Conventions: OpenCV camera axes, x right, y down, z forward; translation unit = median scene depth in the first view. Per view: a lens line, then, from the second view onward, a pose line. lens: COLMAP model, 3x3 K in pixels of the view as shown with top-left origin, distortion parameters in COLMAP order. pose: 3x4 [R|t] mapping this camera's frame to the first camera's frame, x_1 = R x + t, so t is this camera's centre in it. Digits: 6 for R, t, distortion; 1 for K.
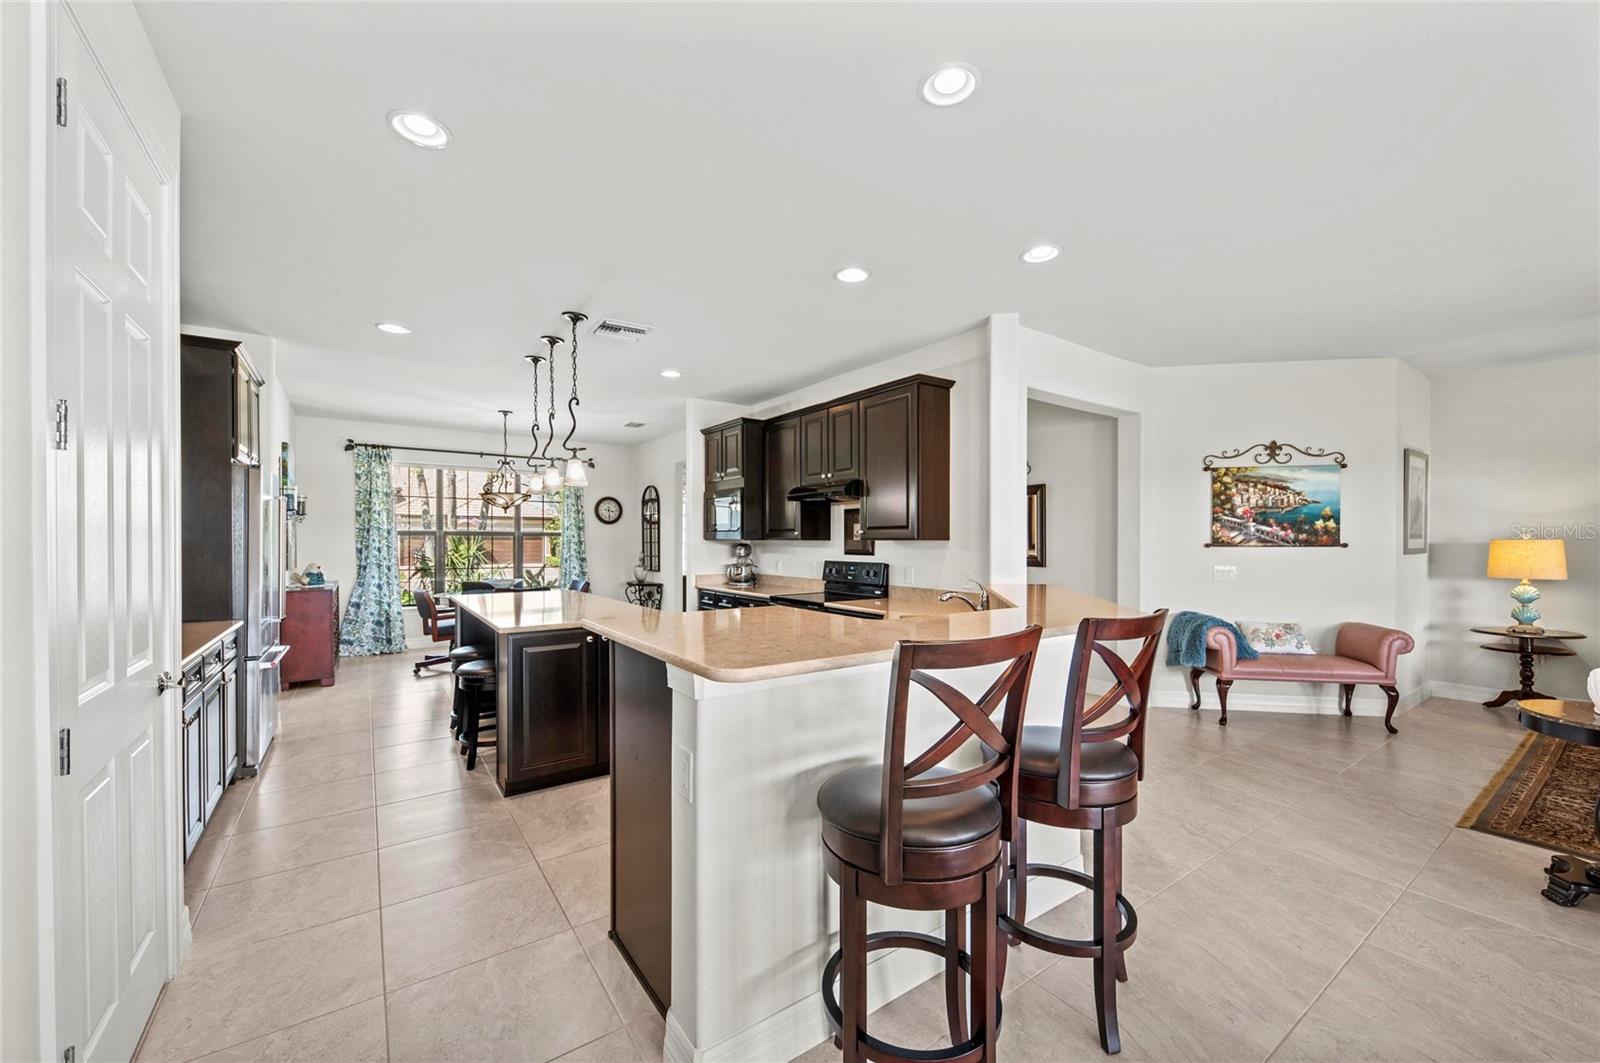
lens RADIAL K [[622.7, 0, 804.2], [0, 622.7, 542.7], [0, 0, 1]] dist [0.007219, -0.003492]
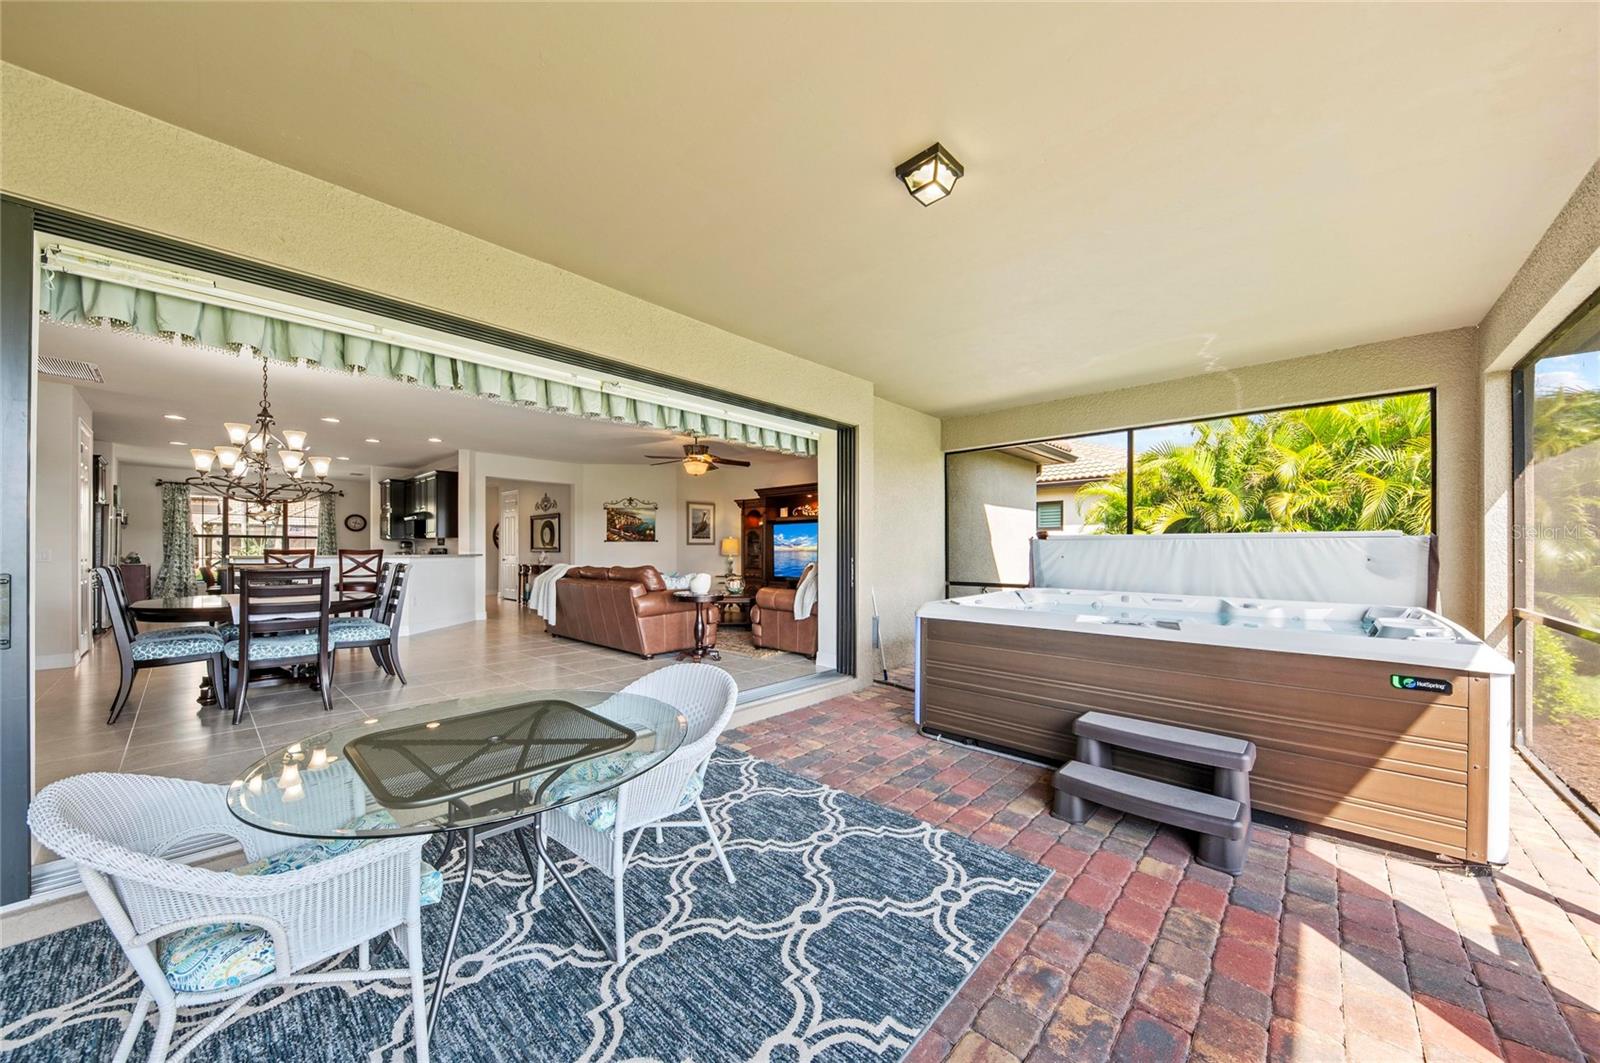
lens RADIAL K [[564.2, 0, 785.4], [0, 564.2, 544.0], [0, 0, 1]] dist [0.017655, -0.000206]
pose [[0.980123, 0.000404, 0.198391, 0.899832], [0.002101, 0.999921, -0.012418, 0.044296], [-0.198380, 0.012589, 0.980044, -1.241543]]
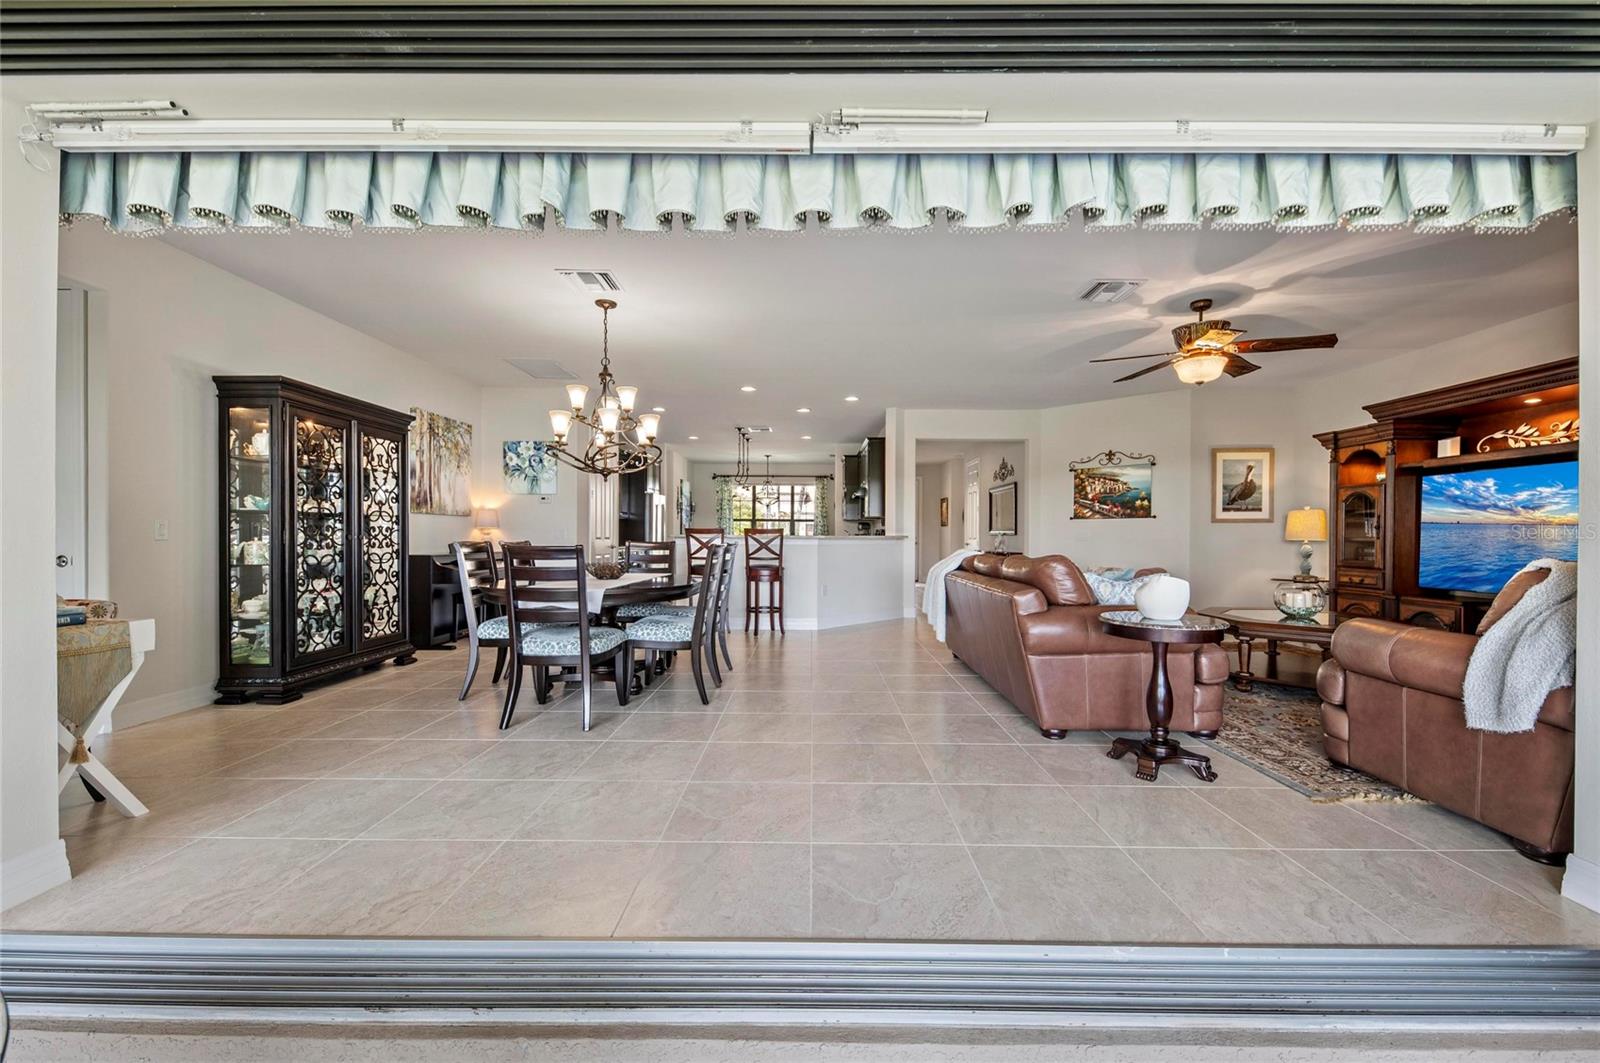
lens RADIAL K [[622.7, 0, 814.7], [0, 622.7, 537.4], [0, 0, 1]] dist [0.007219, -0.003492]
pose [[0.818921, 0.004809, -0.573886, 1.035111], [-0.006090, 0.999981, -0.000311, 0.058254], [0.573874, 0.003749, 0.818935, -0.686267]]
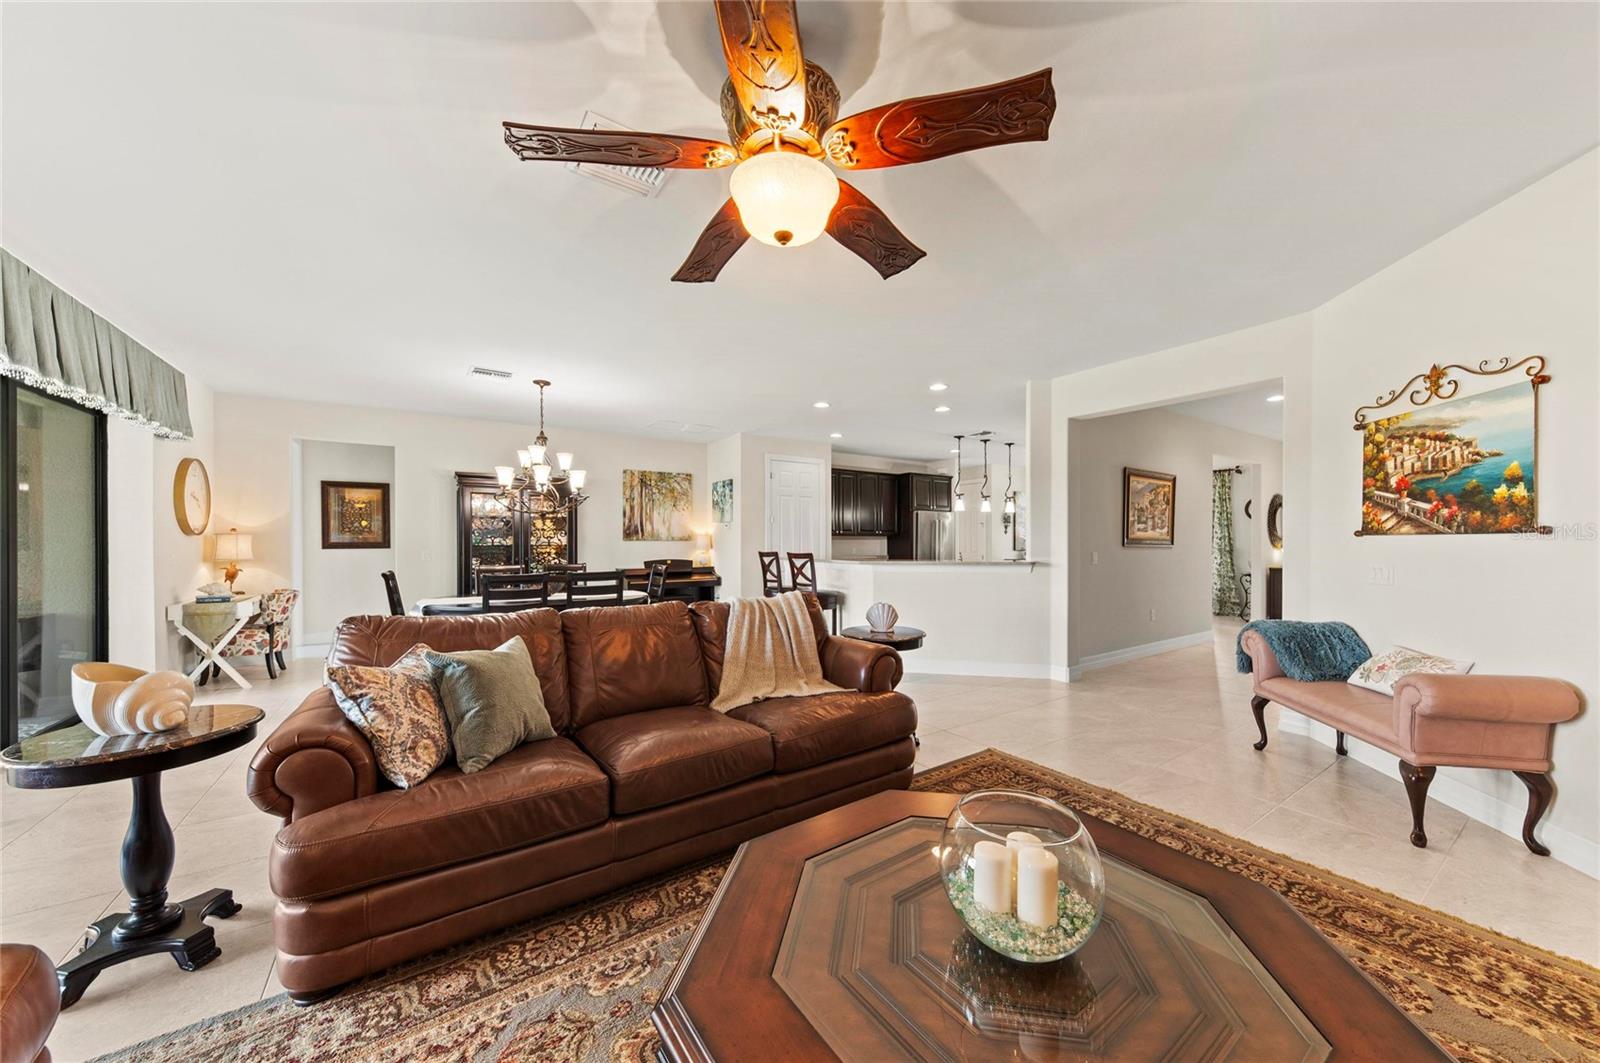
lens RADIAL K [[564.2, 0, 811.3], [0, 564.2, 537.4], [0, 0, 1]] dist [0.017655, -0.000206]
pose [[-0.005462, -0.005551, -0.999970, 1.326588], [-0.002912, 0.999980, -0.005535, 0.014873], [0.999981, 0.002882, -0.005478, 0.376084]]
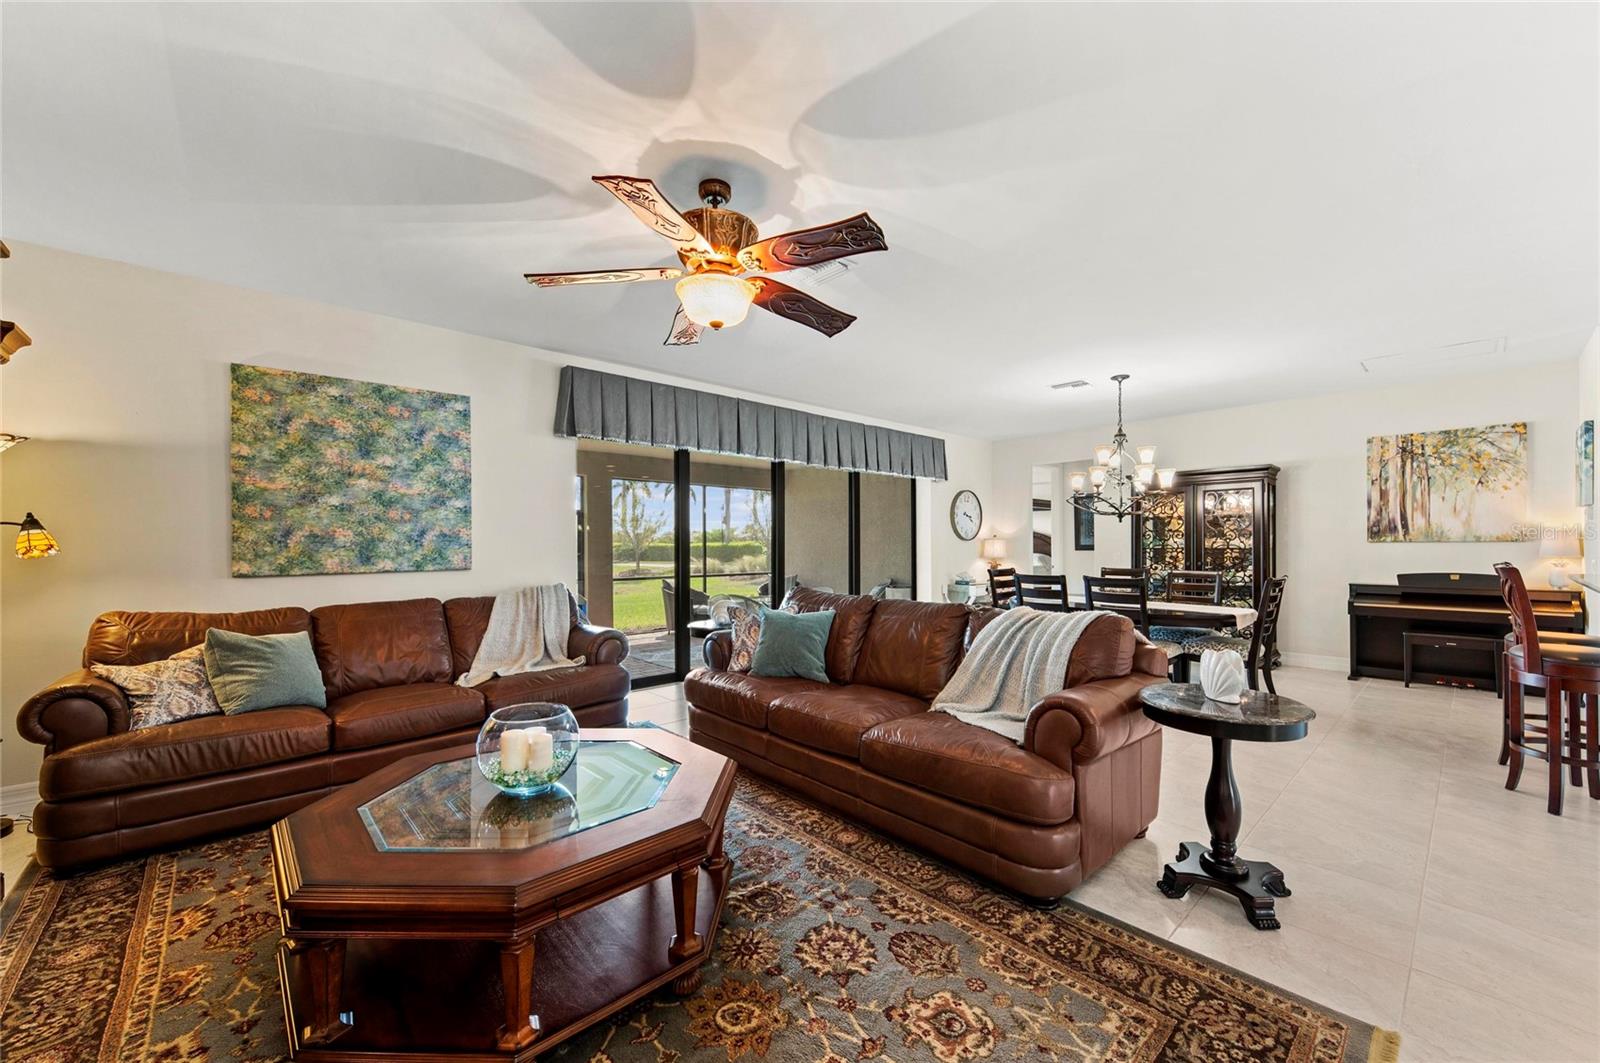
lens RADIAL K [[622.7, 0, 809.7], [0, 622.7, 544.9], [0, 0, 1]] dist [0.007219, -0.003492]
pose [[-0.991712, 0.005693, -0.128356, 0.961043], [0.004917, 0.999968, 0.006359, 0.009014], [0.128388, 0.005675, -0.991708, 0.893527]]
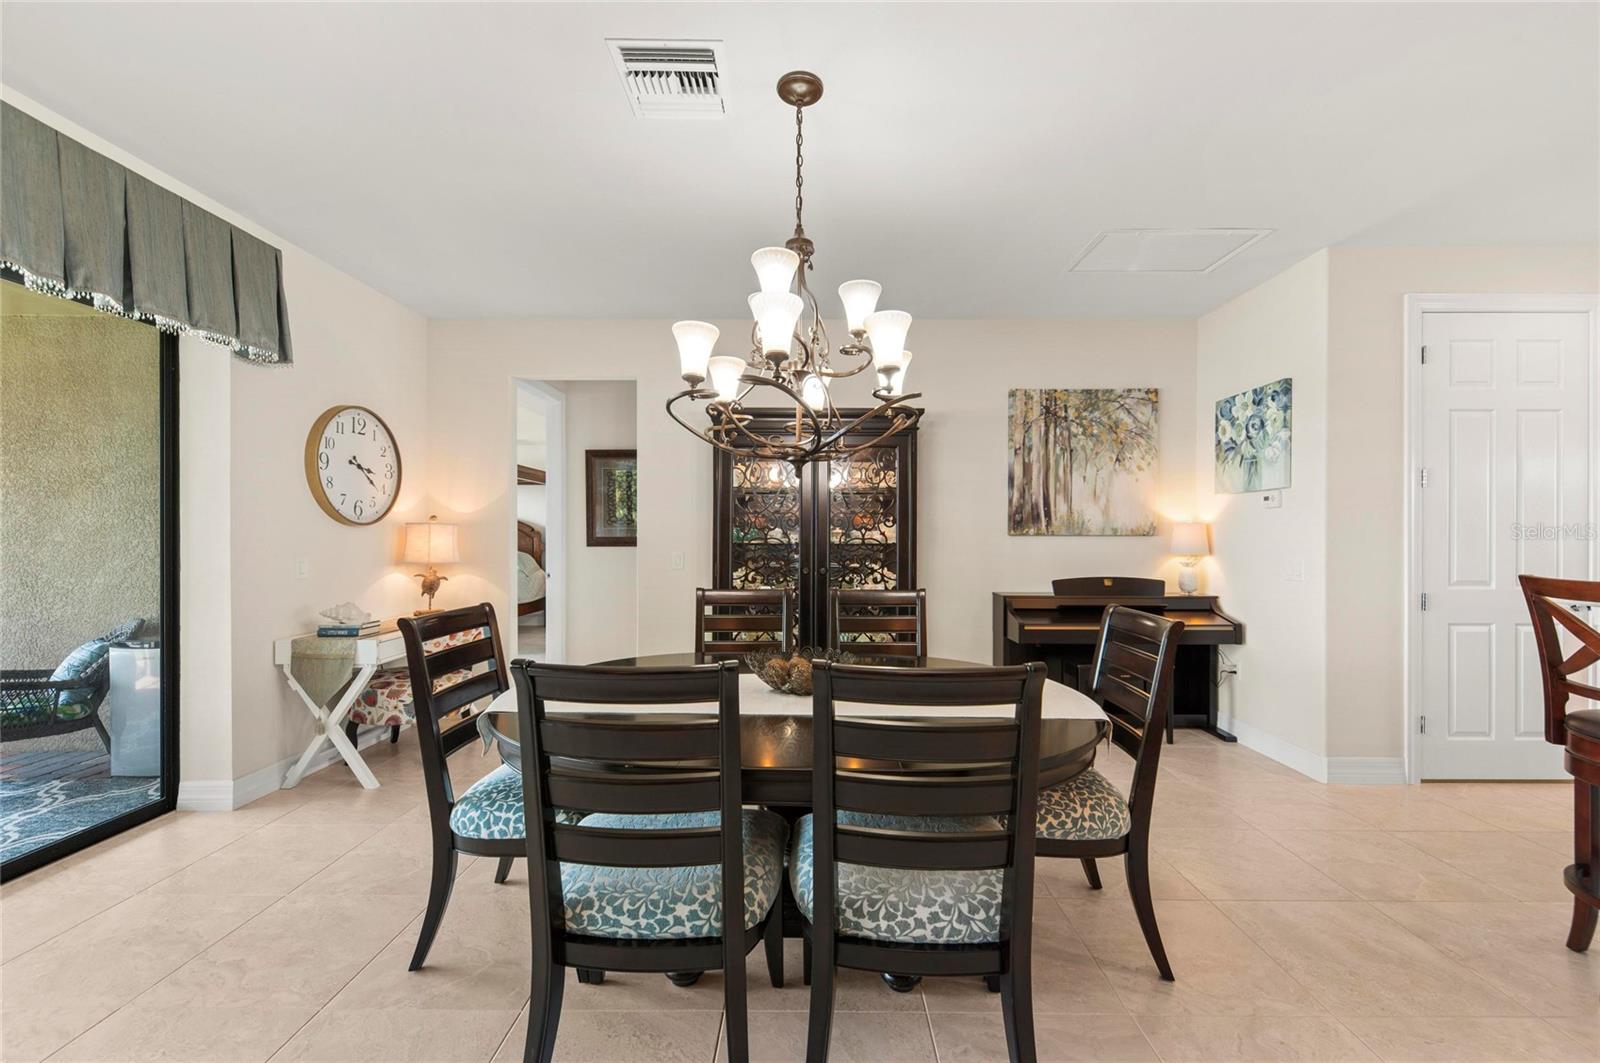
lens RADIAL K [[622.7, 0, 797.2], [0, 622.7, 538.3], [0, 0, 1]] dist [0.007219, -0.003492]
pose [[-0.590450, 0.001240, -0.807074, 0.606866], [-0.004941, 0.999975, 0.005151, 0.017590], [0.807059, 0.007030, -0.590429, 0.111309]]
